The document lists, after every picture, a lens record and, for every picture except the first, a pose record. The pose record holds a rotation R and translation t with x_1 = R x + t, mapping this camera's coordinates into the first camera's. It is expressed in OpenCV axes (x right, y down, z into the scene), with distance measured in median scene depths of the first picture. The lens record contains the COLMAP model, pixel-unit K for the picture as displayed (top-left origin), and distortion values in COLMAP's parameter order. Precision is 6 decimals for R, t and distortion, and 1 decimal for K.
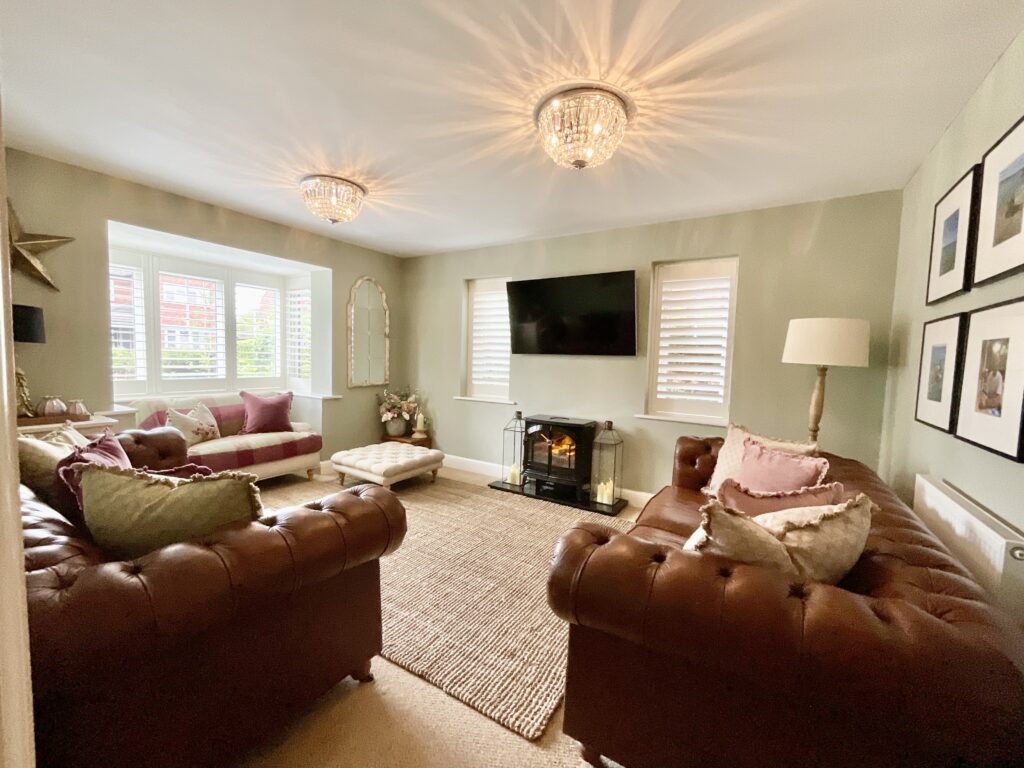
lens RADIAL K [[415.9, 0, 511.2], [0, 415.9, 384.5], [0, 0, 1]] dist [0.004469, 0.000429]
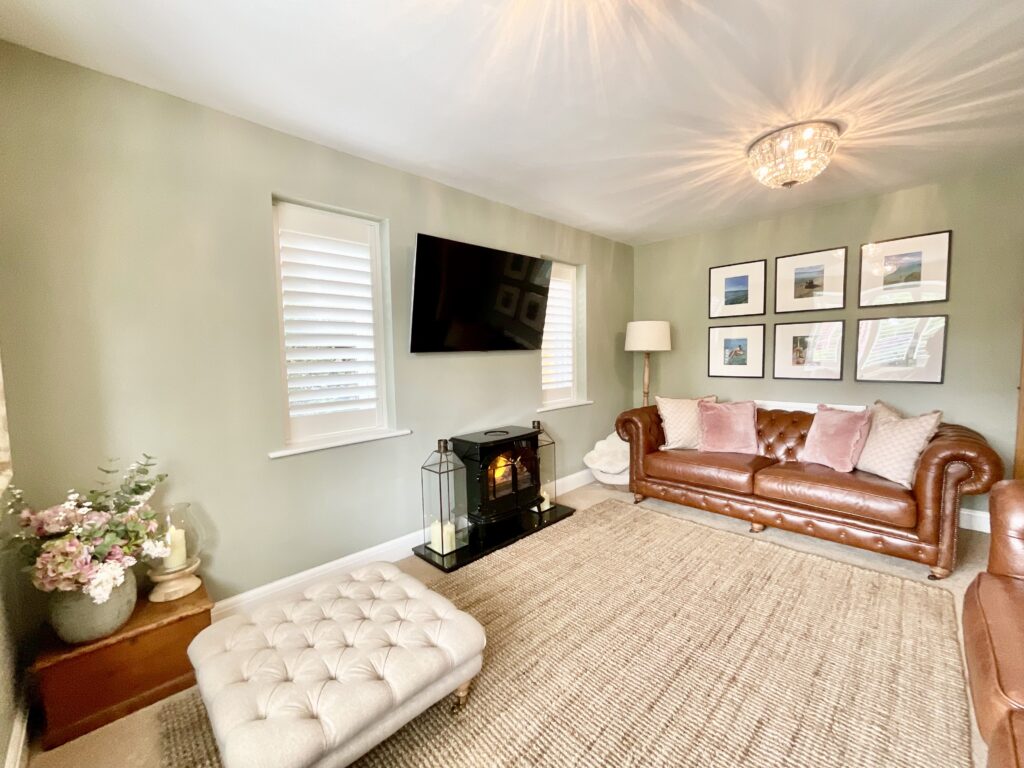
lens RADIAL K [[415.9, 0, 510.7], [0, 415.9, 383.6], [0, 0, 1]] dist [0.004469, 0.000429]
pose [[0.231680, -0.110606, 0.966484, -0.829709], [0.087726, 0.991843, 0.092479, -0.105372], [-0.968828, 0.063361, 0.239493, 1.042331]]
